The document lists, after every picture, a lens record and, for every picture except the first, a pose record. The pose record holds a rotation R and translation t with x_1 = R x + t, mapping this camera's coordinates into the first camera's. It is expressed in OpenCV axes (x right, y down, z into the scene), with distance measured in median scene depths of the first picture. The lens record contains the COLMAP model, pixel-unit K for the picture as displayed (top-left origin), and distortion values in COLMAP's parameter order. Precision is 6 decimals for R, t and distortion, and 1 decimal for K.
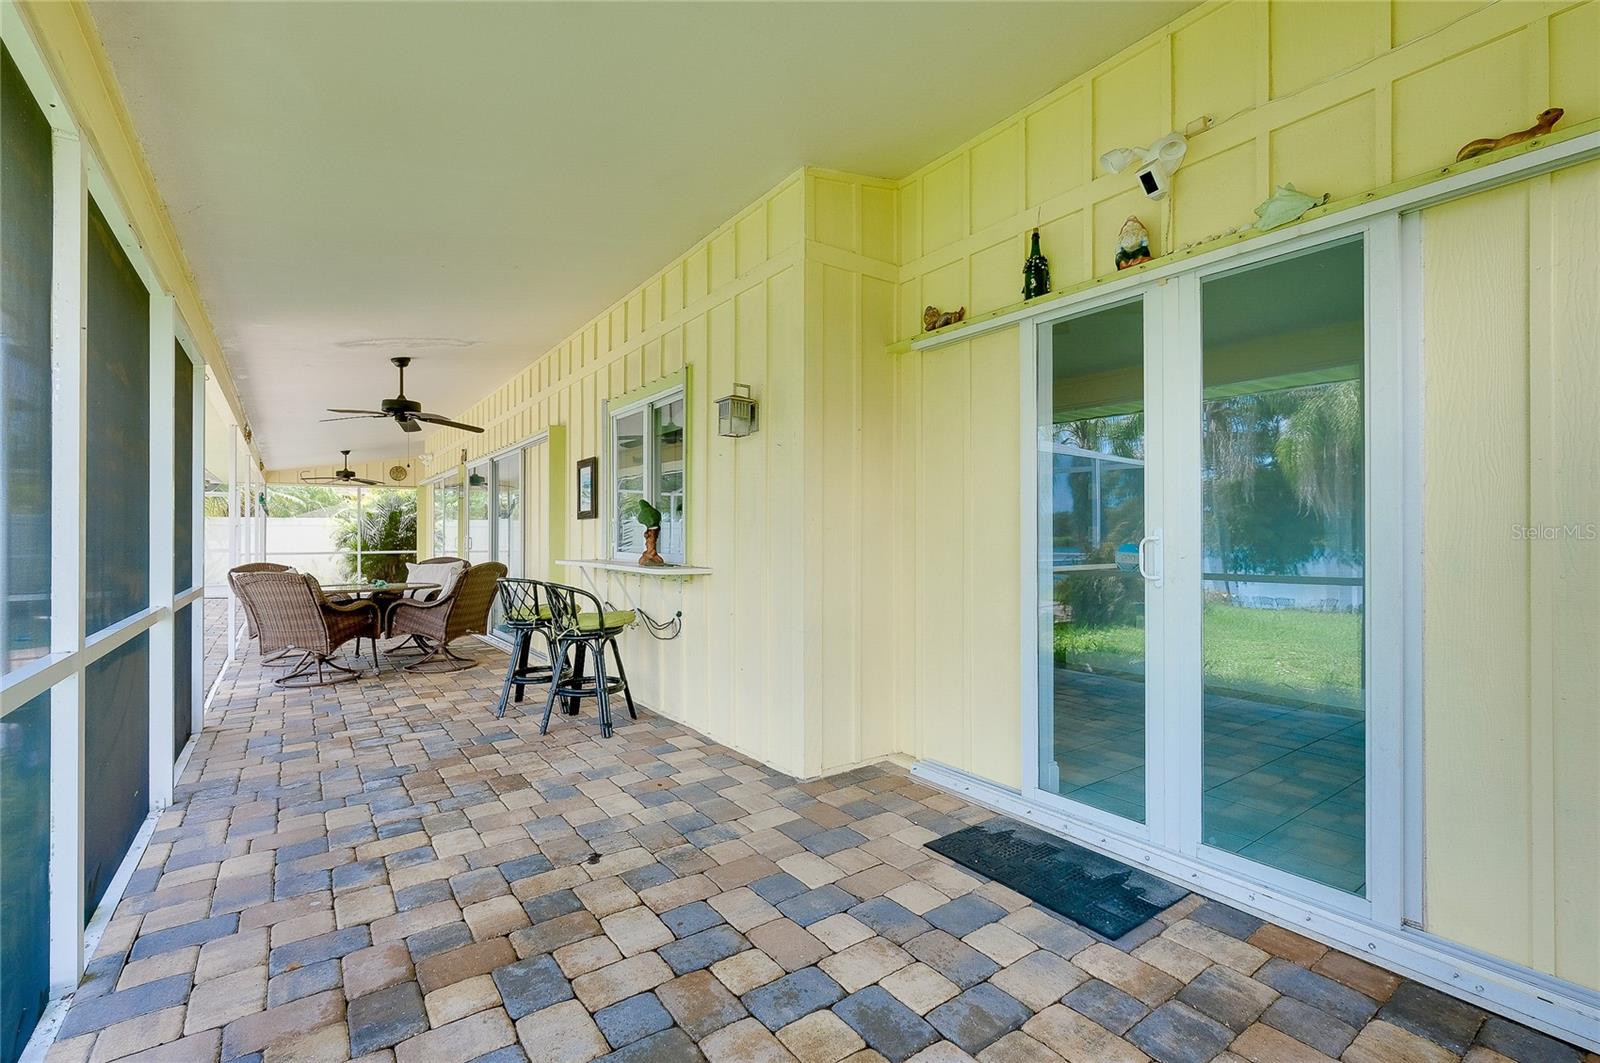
lens RADIAL K [[705.3, 0, 798.3], [0, 705.3, 534.7], [0, 0, 1]] dist [-0.003680, 0.000778]
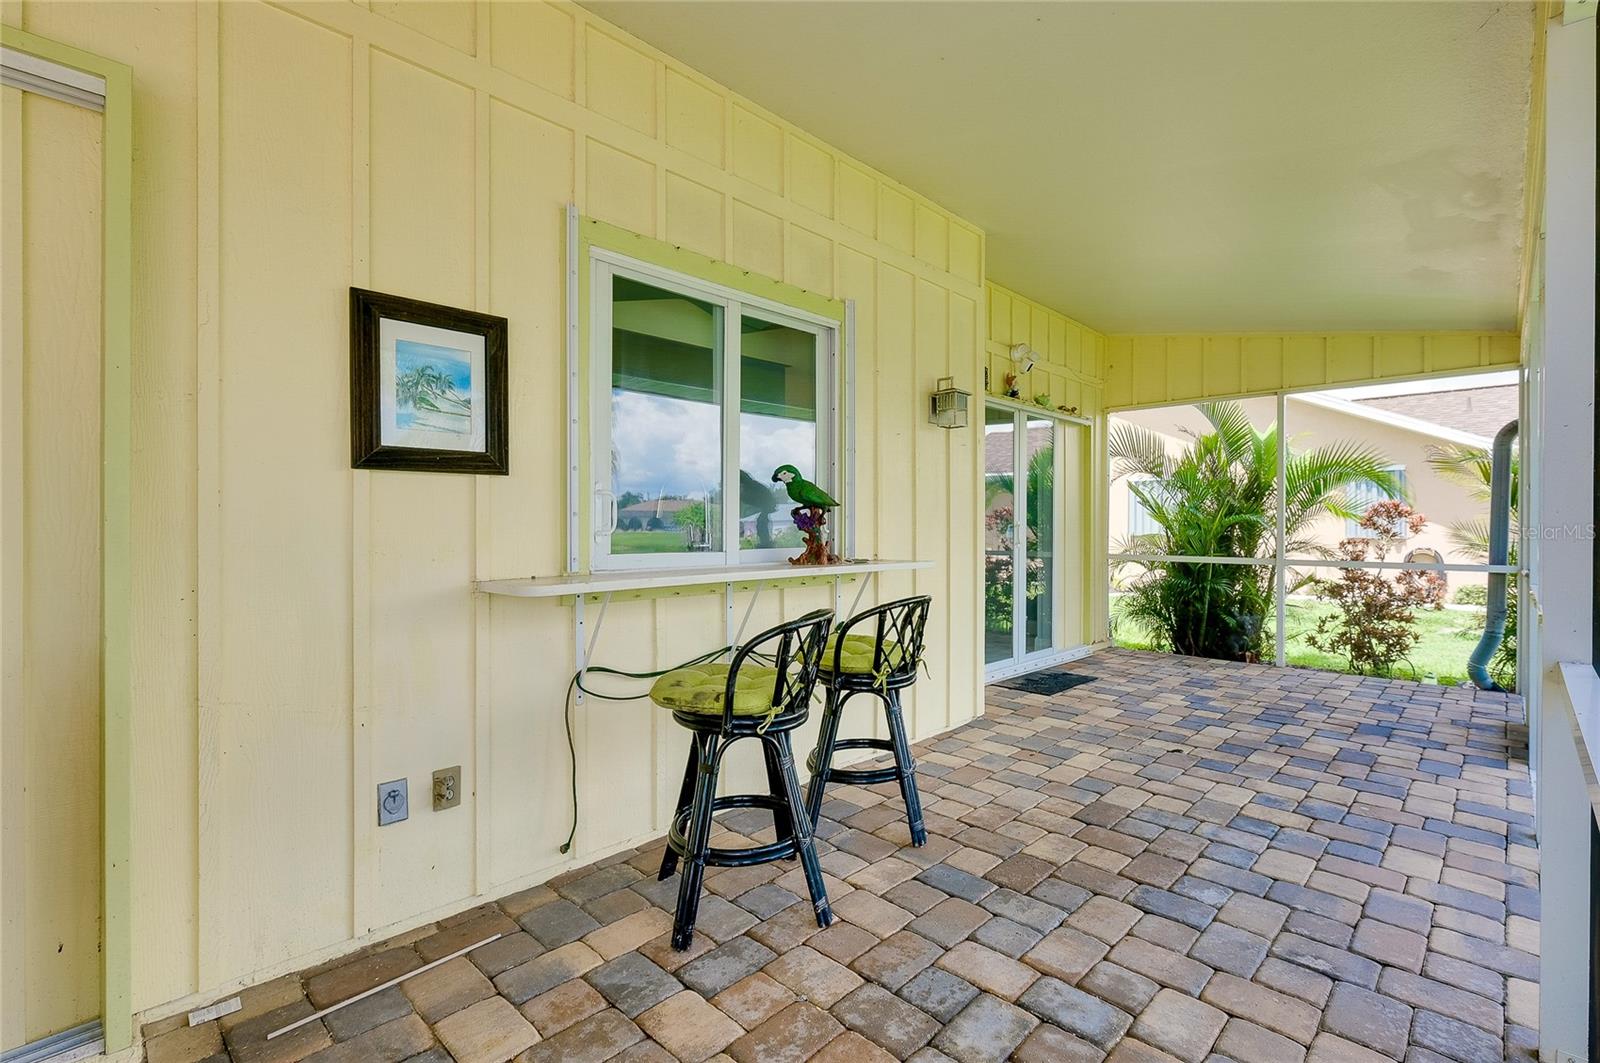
lens RADIAL K [[705.3, 0, 861.5], [0, 705.3, 539.0], [0, 0, 1]] dist [-0.003680, 0.000778]
pose [[-0.204567, -0.016395, 0.978715, -0.818817], [-0.003318, 0.999866, 0.016056, 0.006039], [-0.978847, 0.000037, -0.204594, 1.013114]]
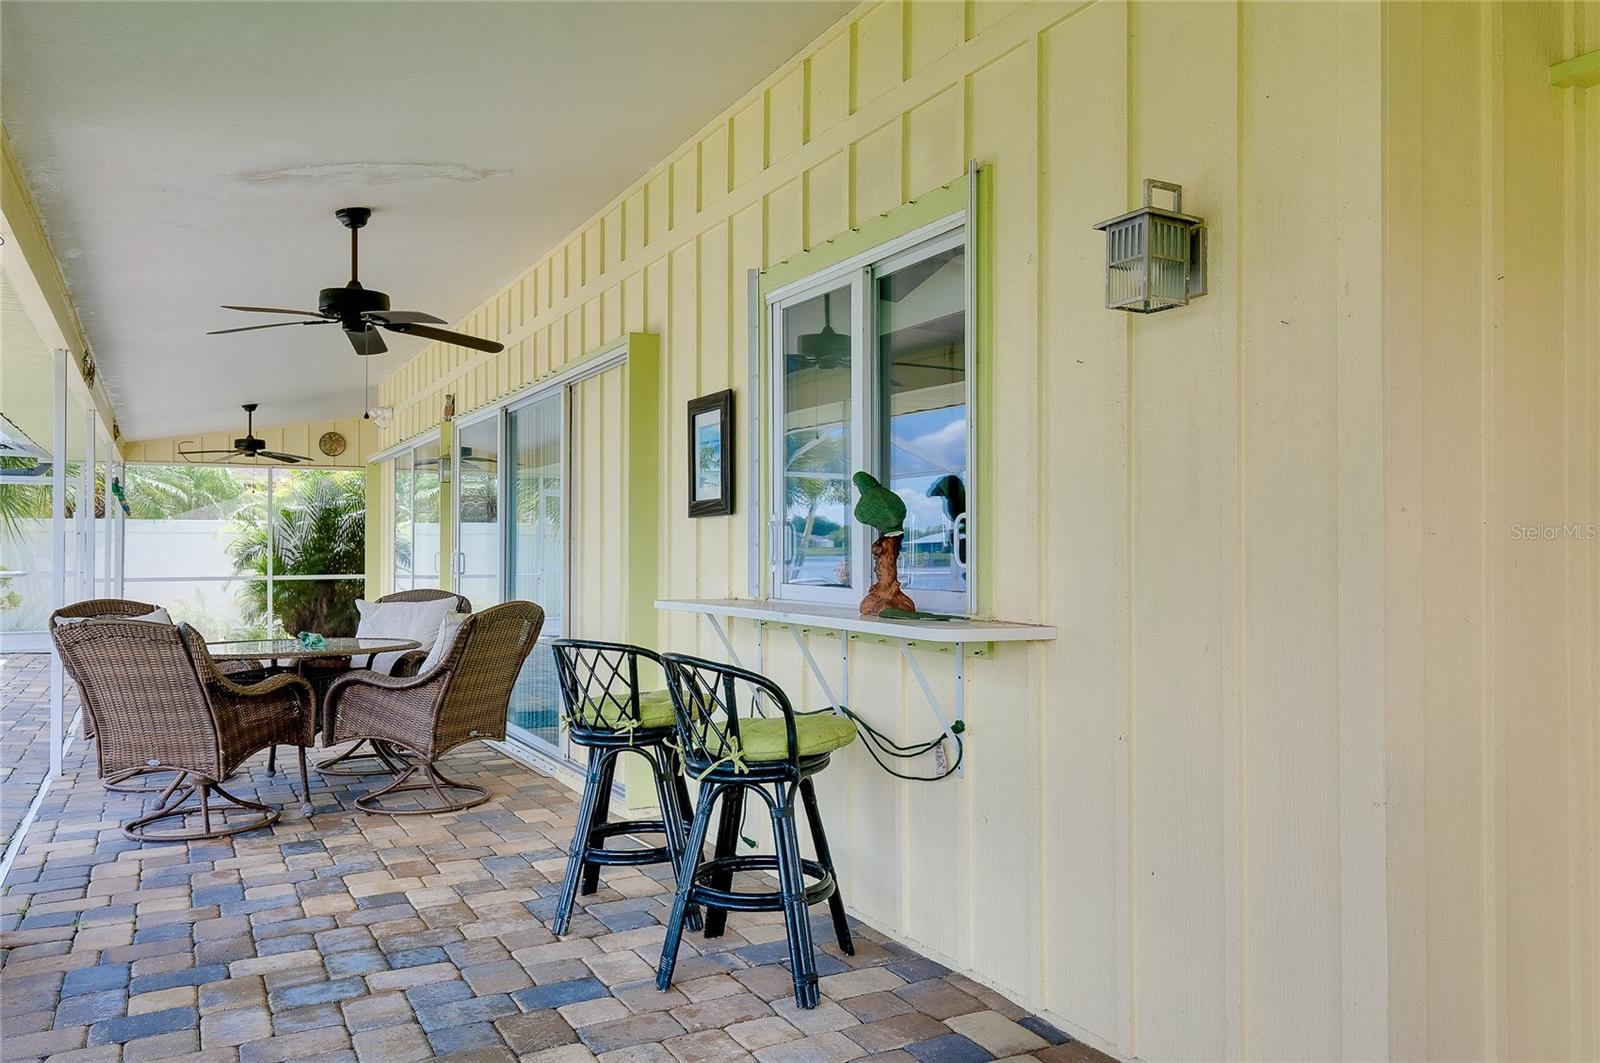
lens RADIAL K [[1173.3, 0, 805.1], [0, 1173.3, 536.2], [0, 0, 1]] dist [0.011180, 0.001346]
pose [[0.991827, -0.001334, -0.127584, -0.150470], [0.000132, 0.999956, -0.009432, -0.000544], [0.127591, 0.009339, 0.991783, 0.223488]]
